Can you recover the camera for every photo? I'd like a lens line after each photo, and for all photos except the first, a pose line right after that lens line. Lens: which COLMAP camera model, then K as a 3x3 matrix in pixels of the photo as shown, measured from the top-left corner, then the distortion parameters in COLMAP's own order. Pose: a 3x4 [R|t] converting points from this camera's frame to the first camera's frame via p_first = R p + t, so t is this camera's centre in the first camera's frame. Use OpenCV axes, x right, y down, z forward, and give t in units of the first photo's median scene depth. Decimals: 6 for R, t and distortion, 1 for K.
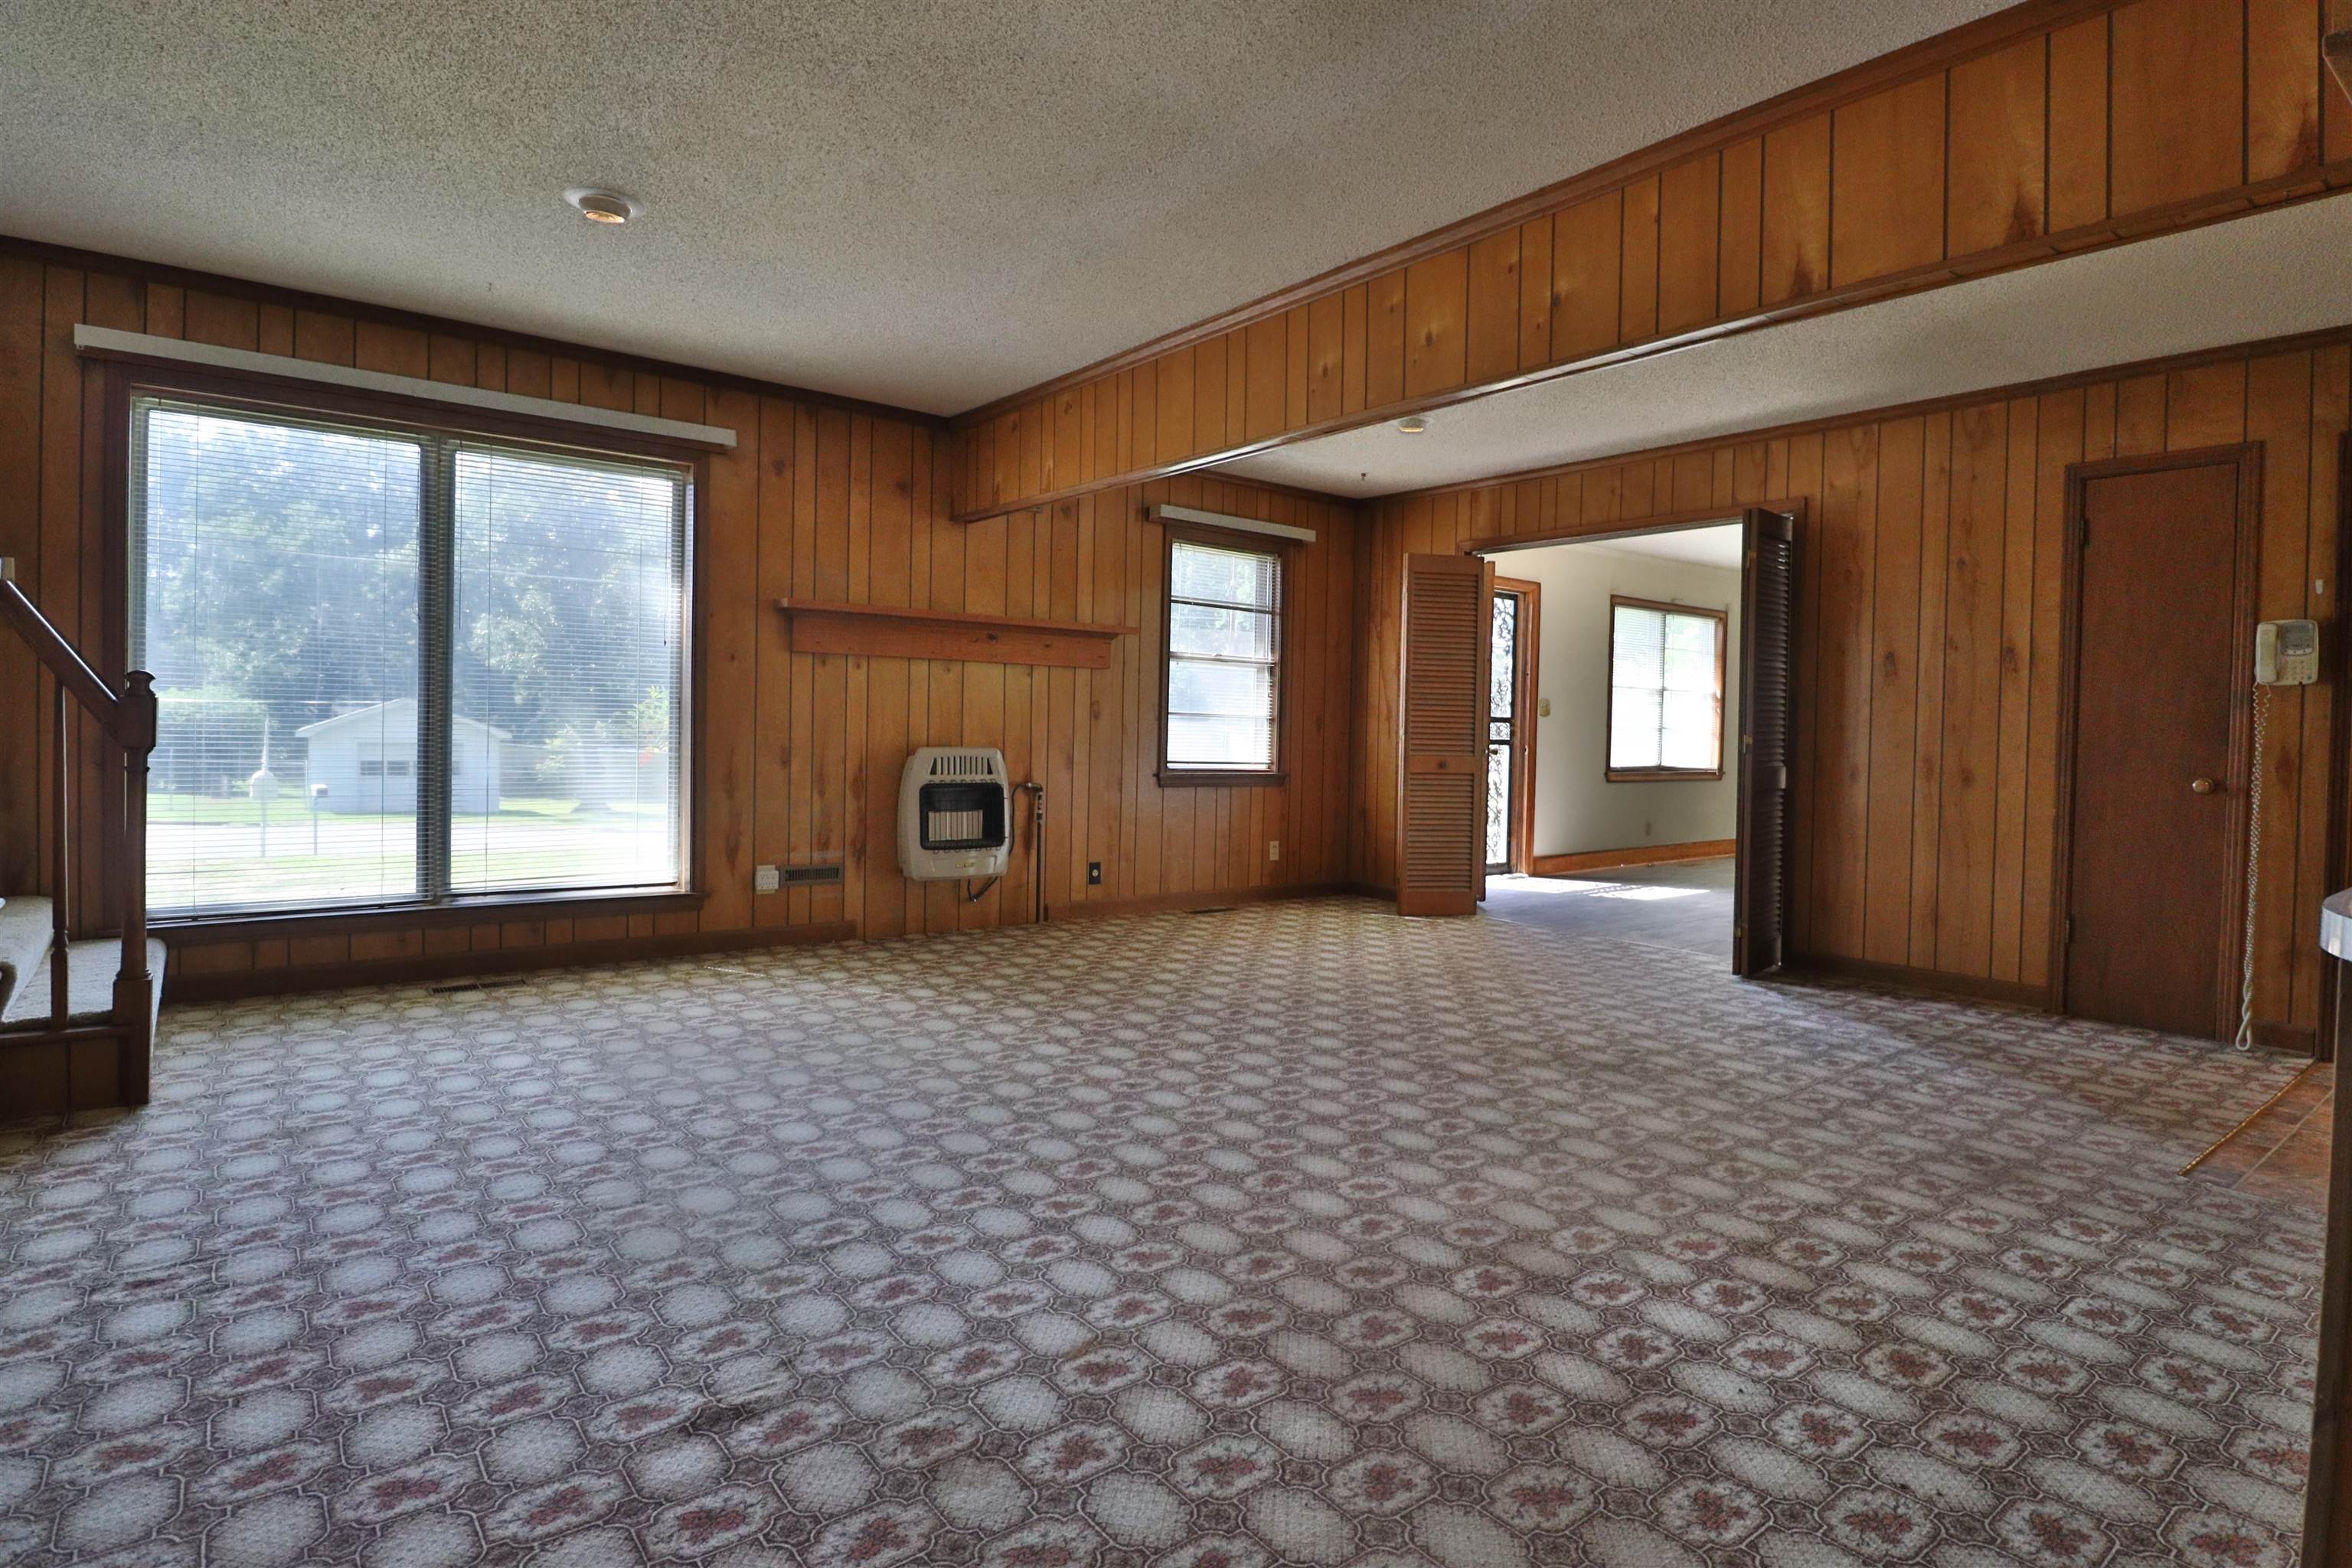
lens RADIAL K [[1216.1, 0, 1195.7], [0, 1216.1, 746.9], [0, 0, 1]] dist [0.003546, -0.015098]
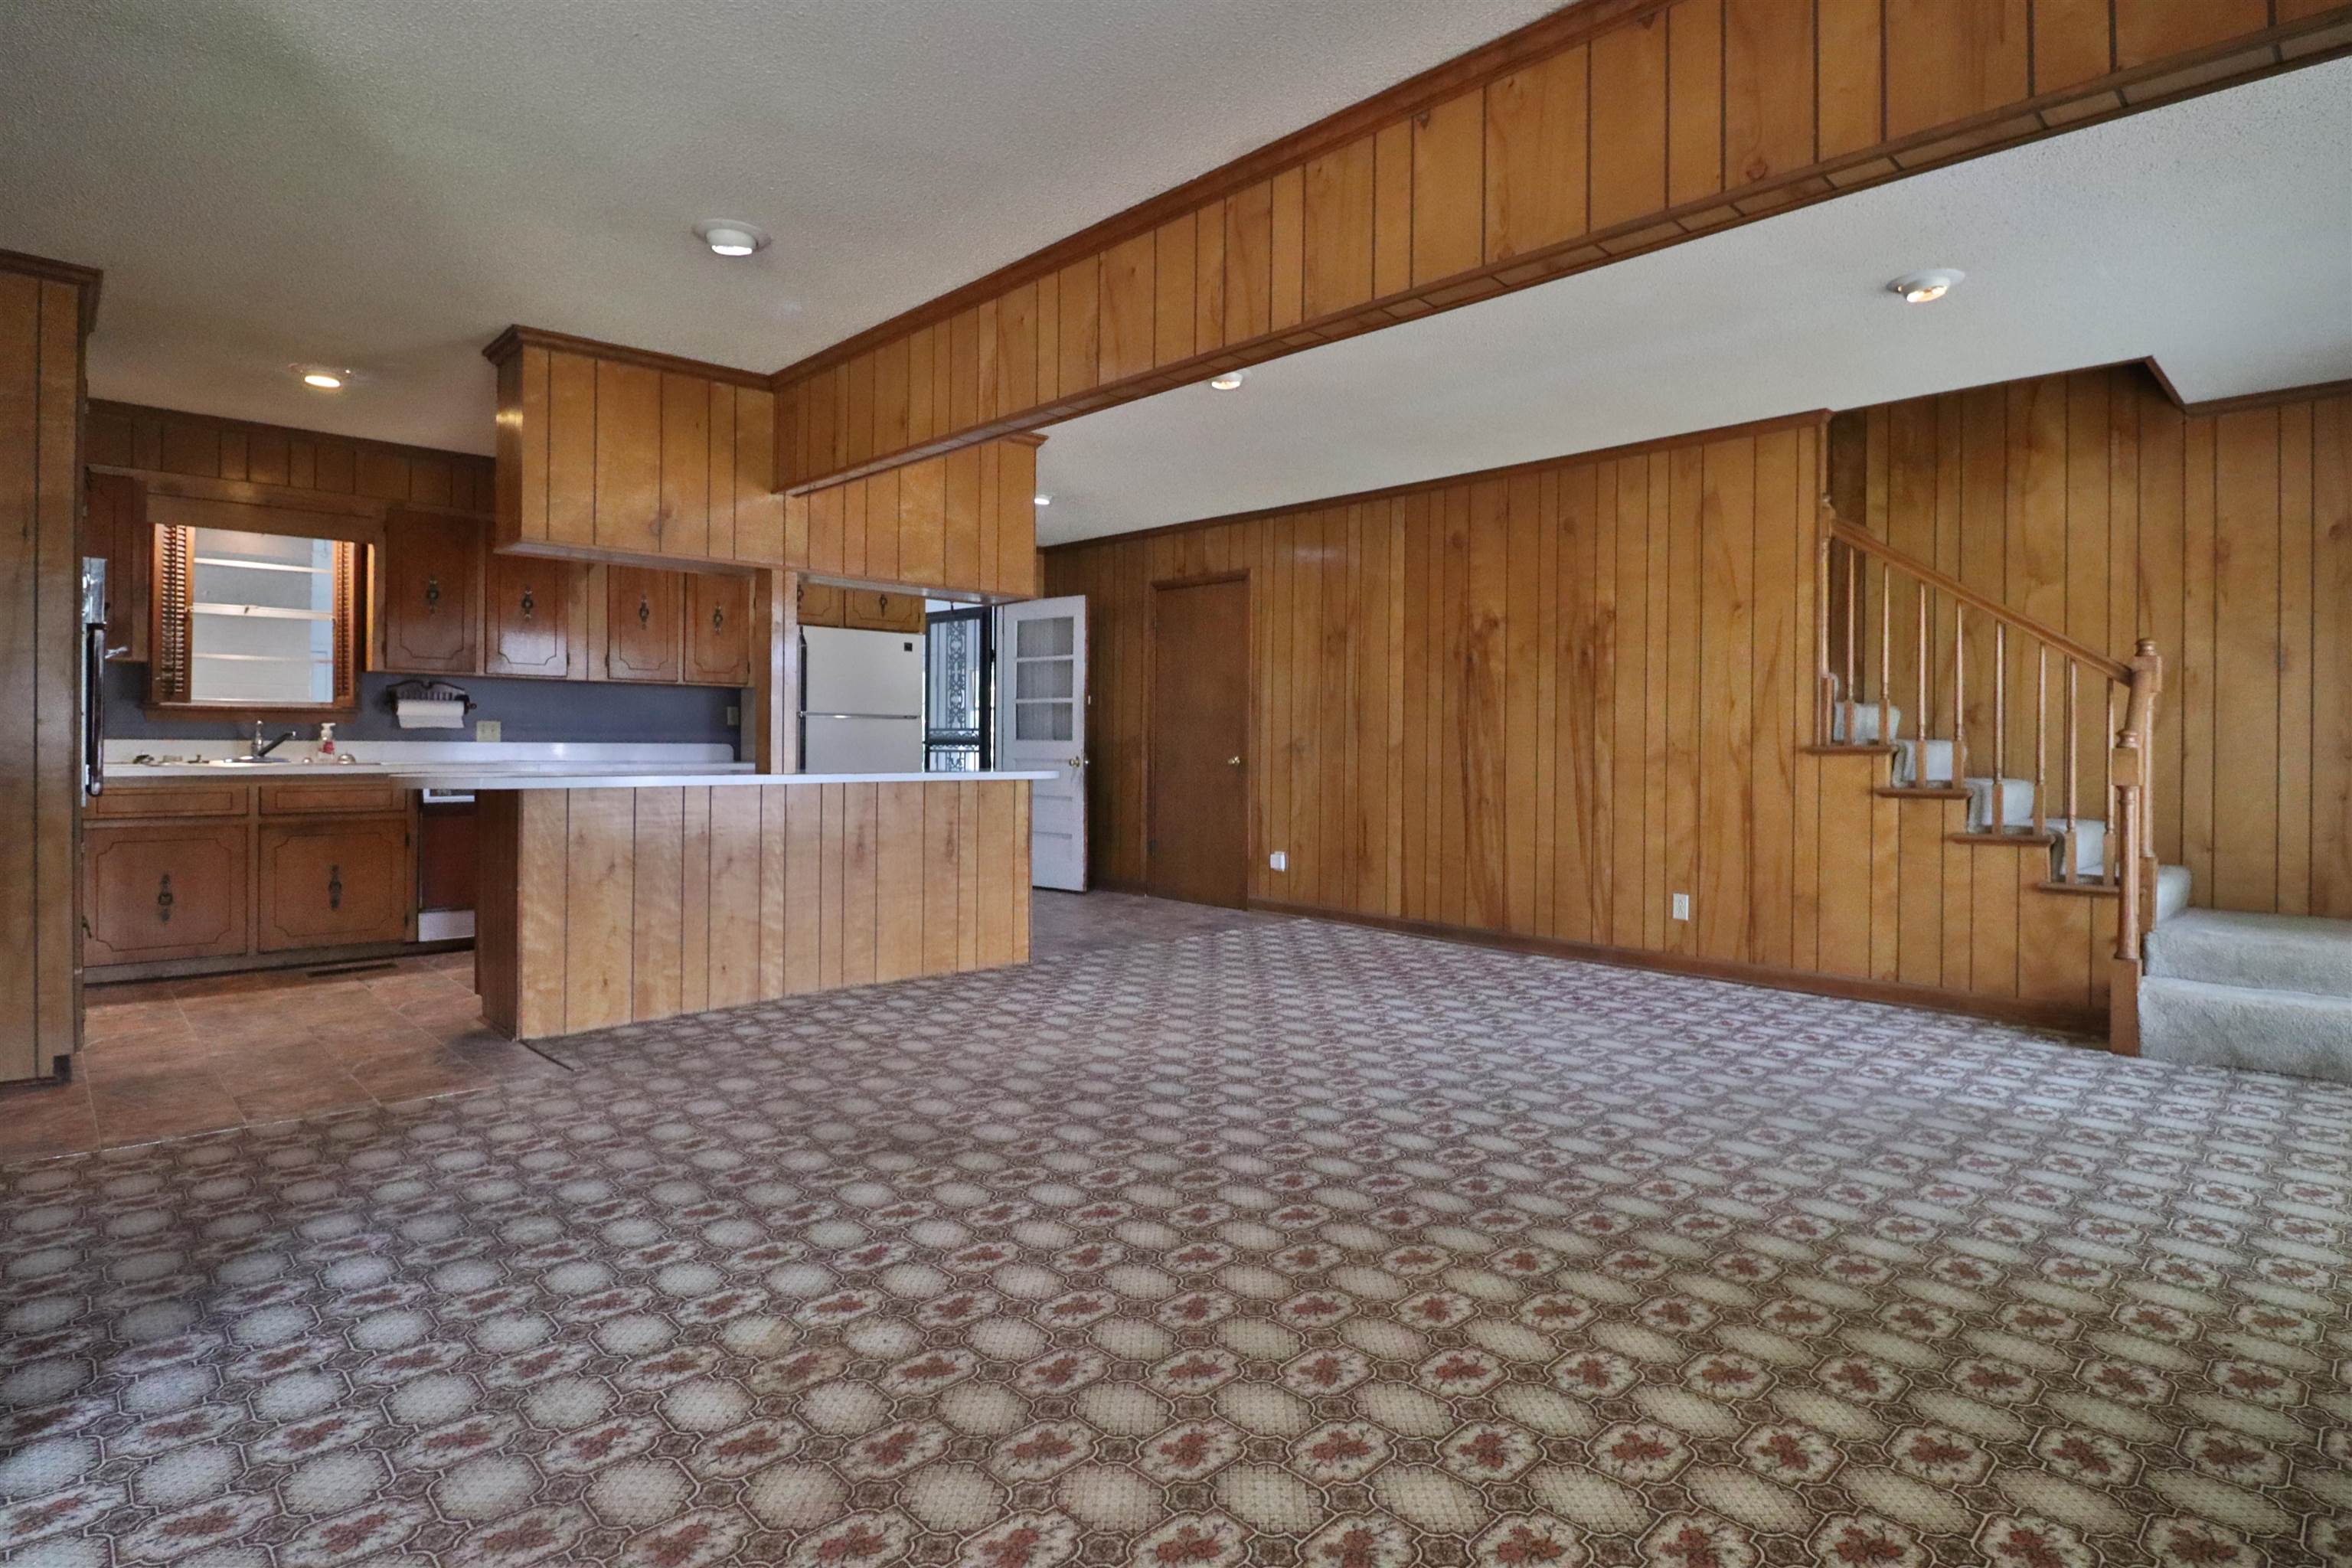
lens RADIAL K [[1209.2, 0, 1194.6], [0, 1209.2, 754.5], [0, 0, 1]] dist [-0.001182, -0.010424]
pose [[-0.994932, -0.031863, -0.095370, 0.159326], [-0.034424, 0.999086, 0.025327, -0.019622], [0.094476, 0.028482, -0.995120, 1.266992]]
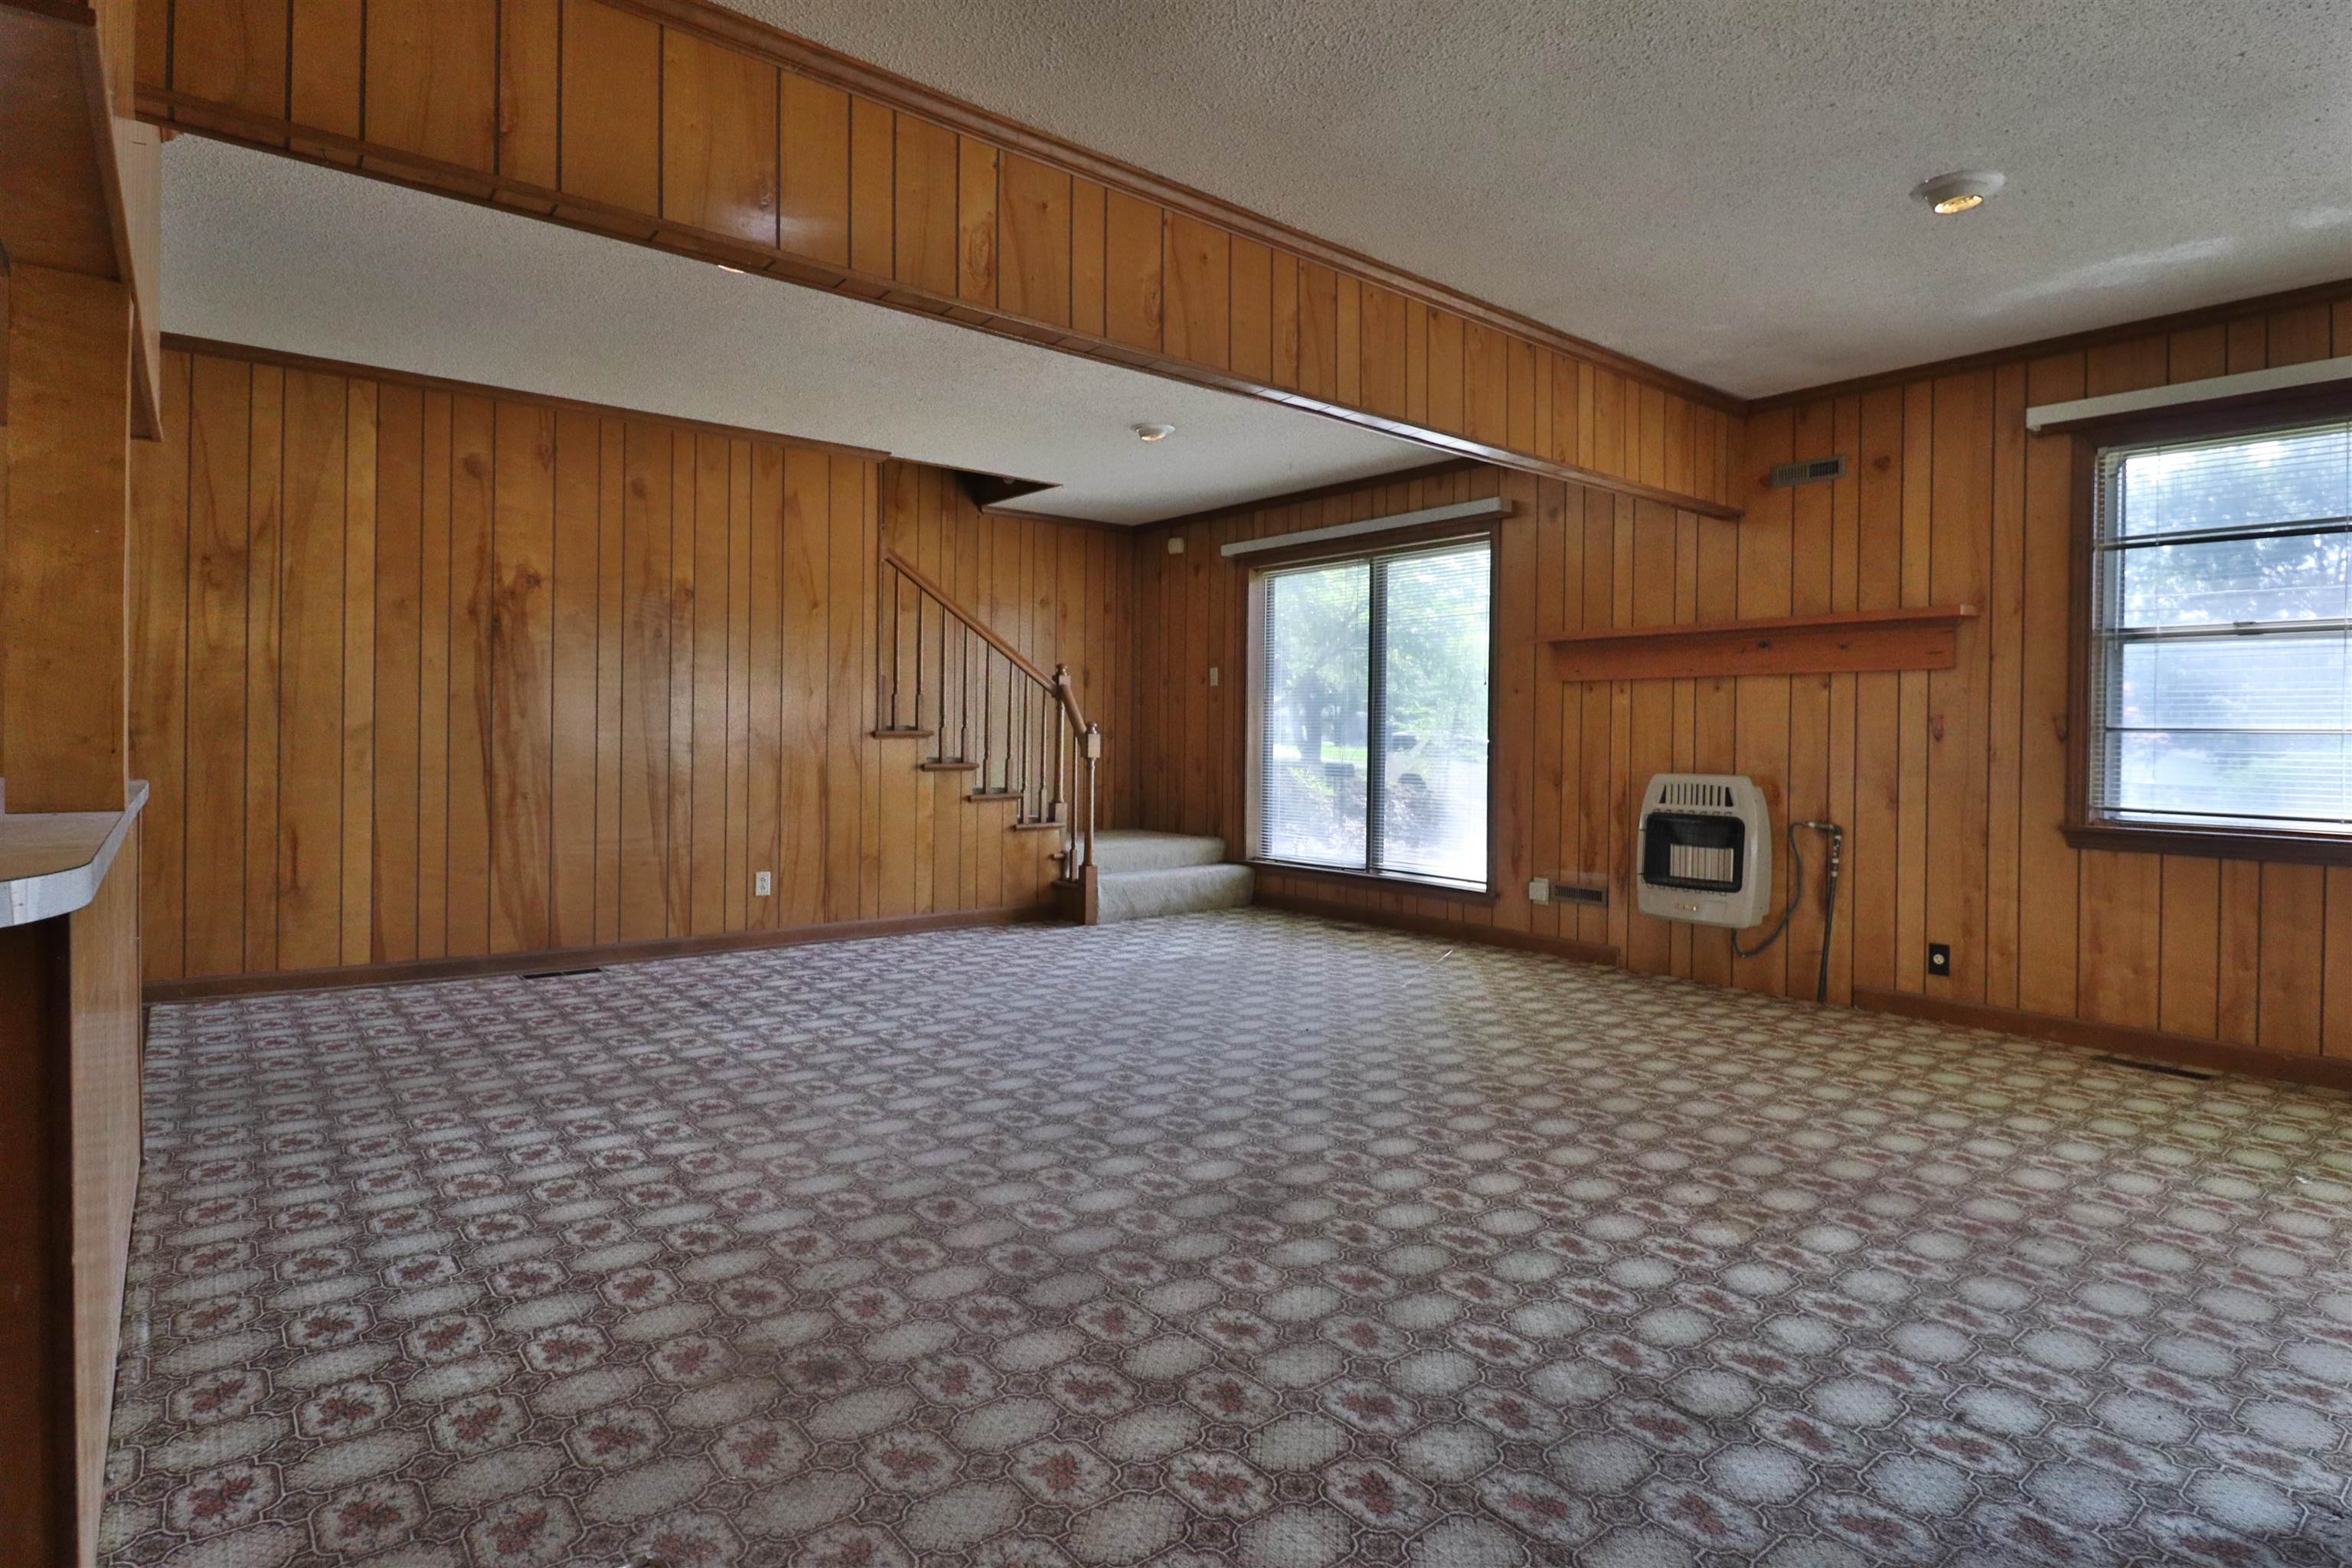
lens RADIAL K [[1215.2, 0, 1191.5], [0, 1215.2, 750.1], [0, 0, 1]] dist [-0.000318, -0.012357]
pose [[0.008459, -0.014300, -0.999862, 0.726370], [-0.029442, 0.999461, -0.014543, 0.006864], [0.999531, 0.029561, 0.008033, 0.660039]]
